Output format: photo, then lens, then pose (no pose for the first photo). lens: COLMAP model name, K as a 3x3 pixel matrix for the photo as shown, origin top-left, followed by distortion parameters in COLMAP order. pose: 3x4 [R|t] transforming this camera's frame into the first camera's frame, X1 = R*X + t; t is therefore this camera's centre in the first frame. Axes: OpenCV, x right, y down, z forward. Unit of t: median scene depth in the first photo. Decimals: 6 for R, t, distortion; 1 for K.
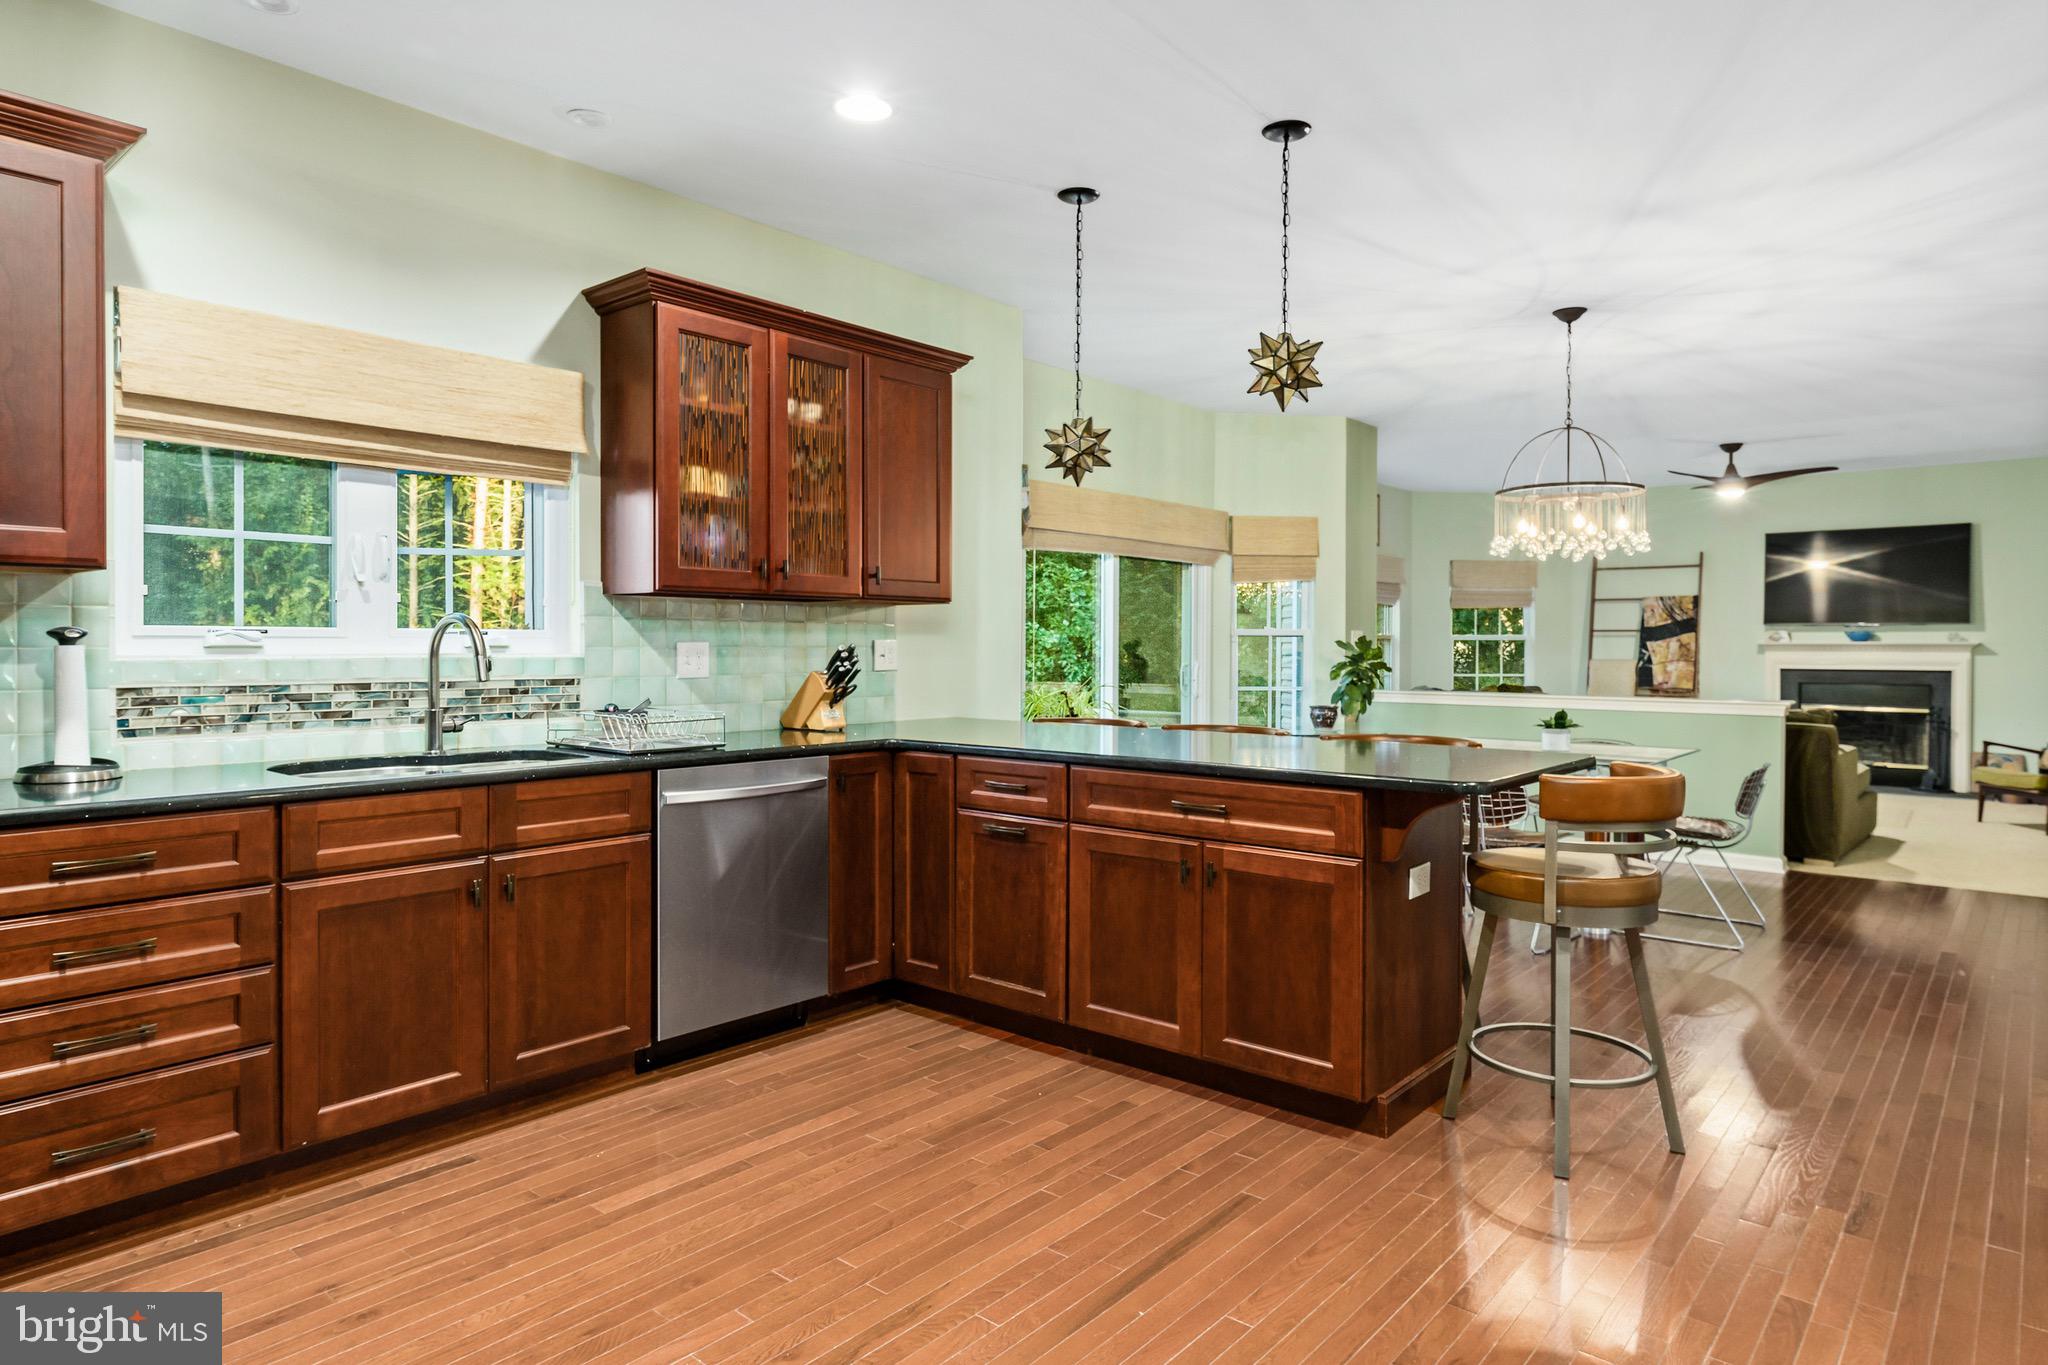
lens RADIAL K [[1193.4, 0, 1006.4], [0, 1193.4, 663.3], [0, 0, 1]] dist [0.002782, 0.003146]
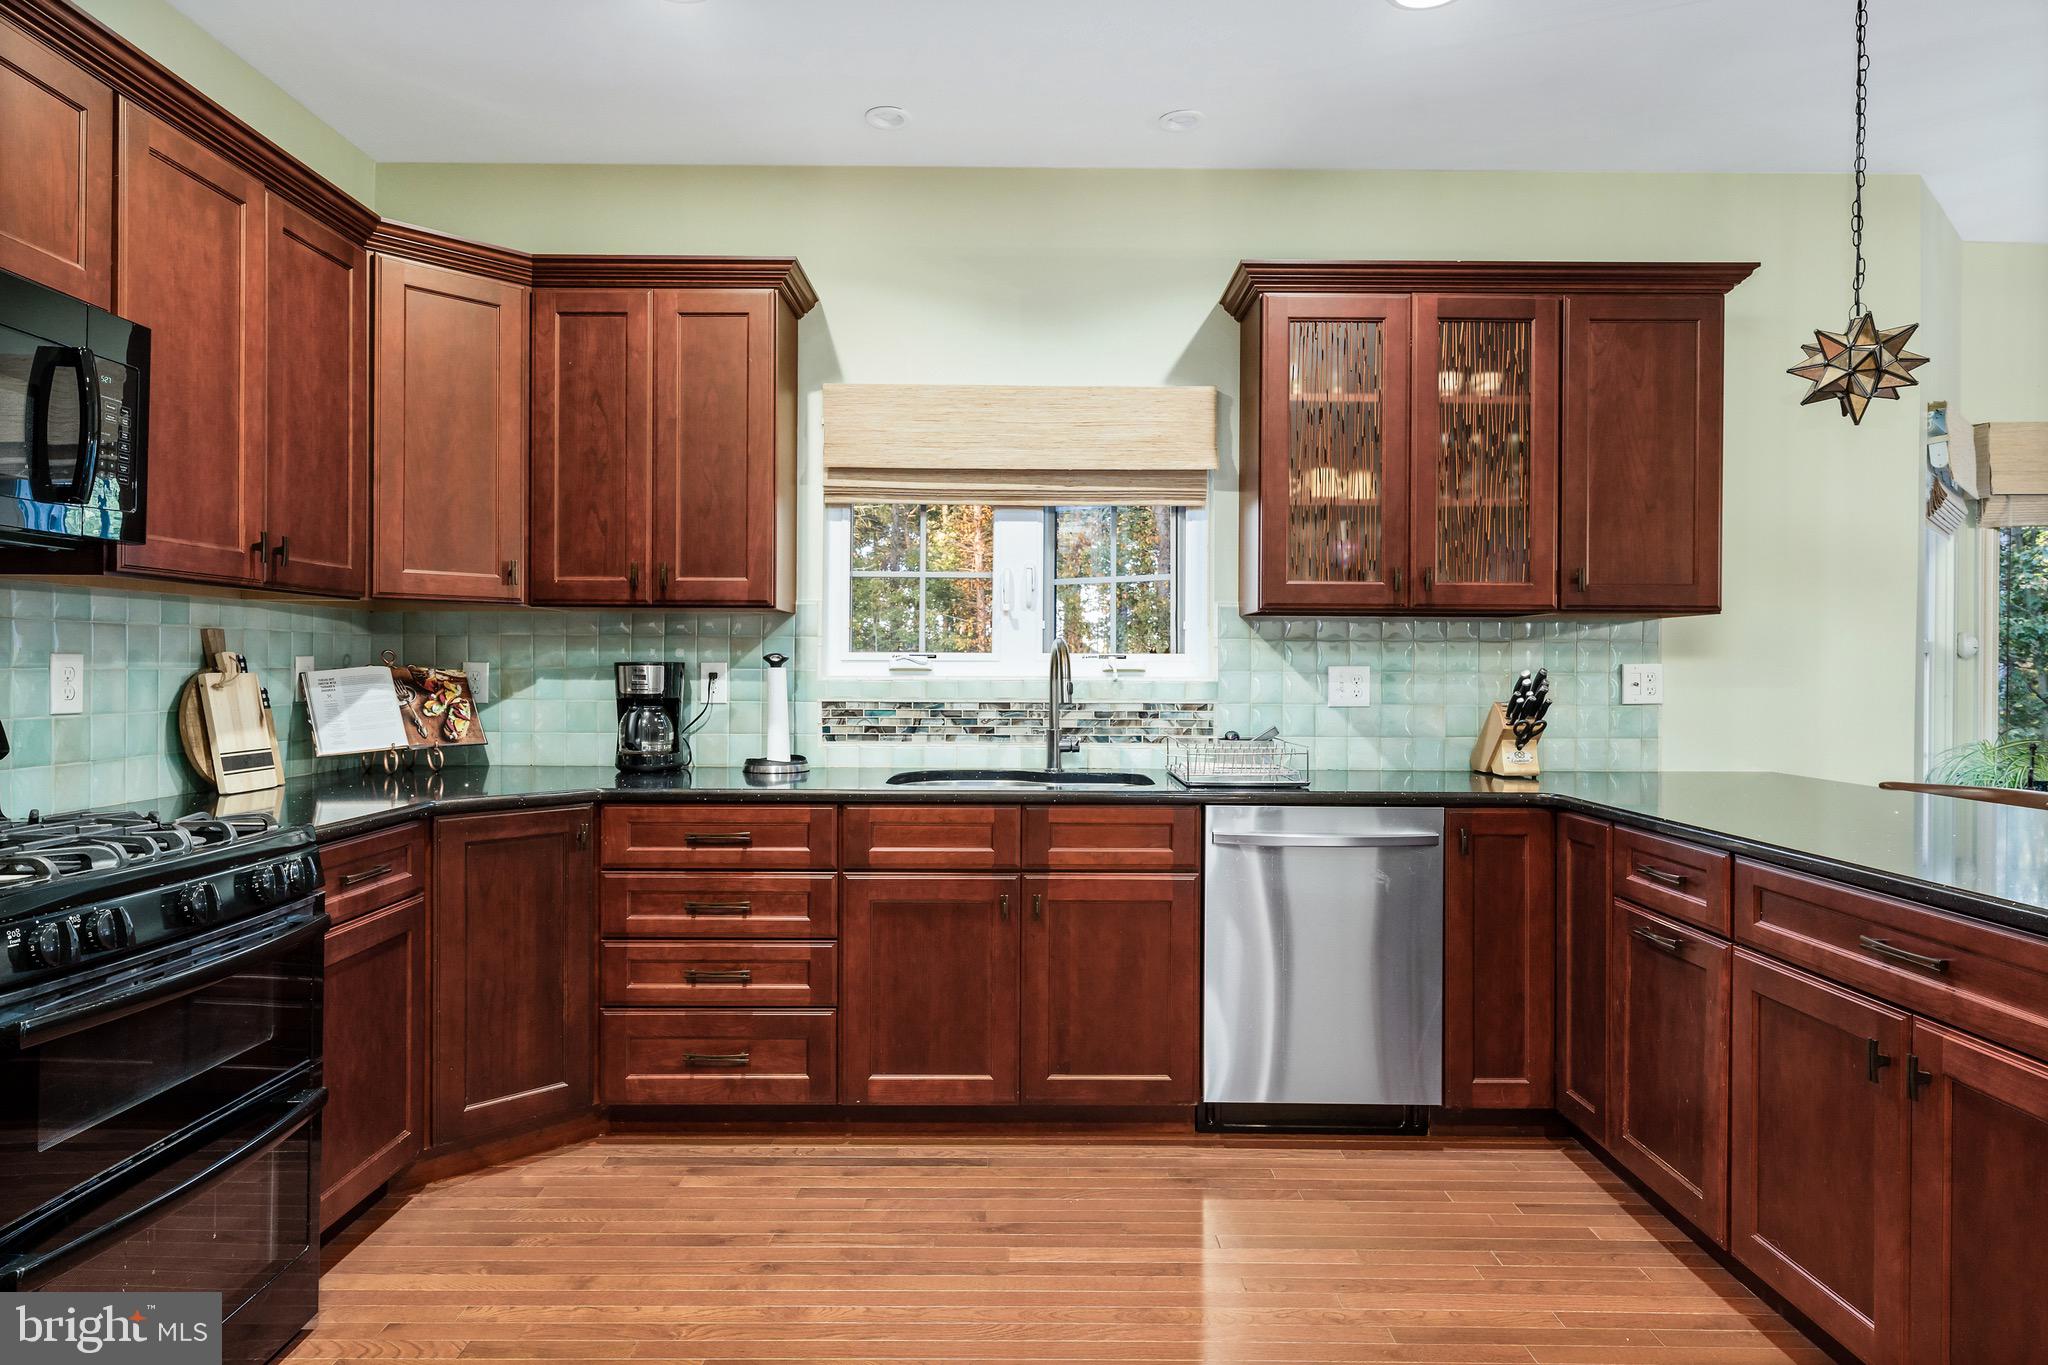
lens RADIAL K [[1193.4, 0, 1004.5], [0, 1193.4, 674.9], [0, 0, 1]] dist [0.002782, 0.003146]
pose [[0.656927, 0.006813, -0.753924, 0.293606], [-0.015677, 0.999866, -0.004624, -0.003870], [0.753791, 0.014857, 0.656946, 0.279272]]
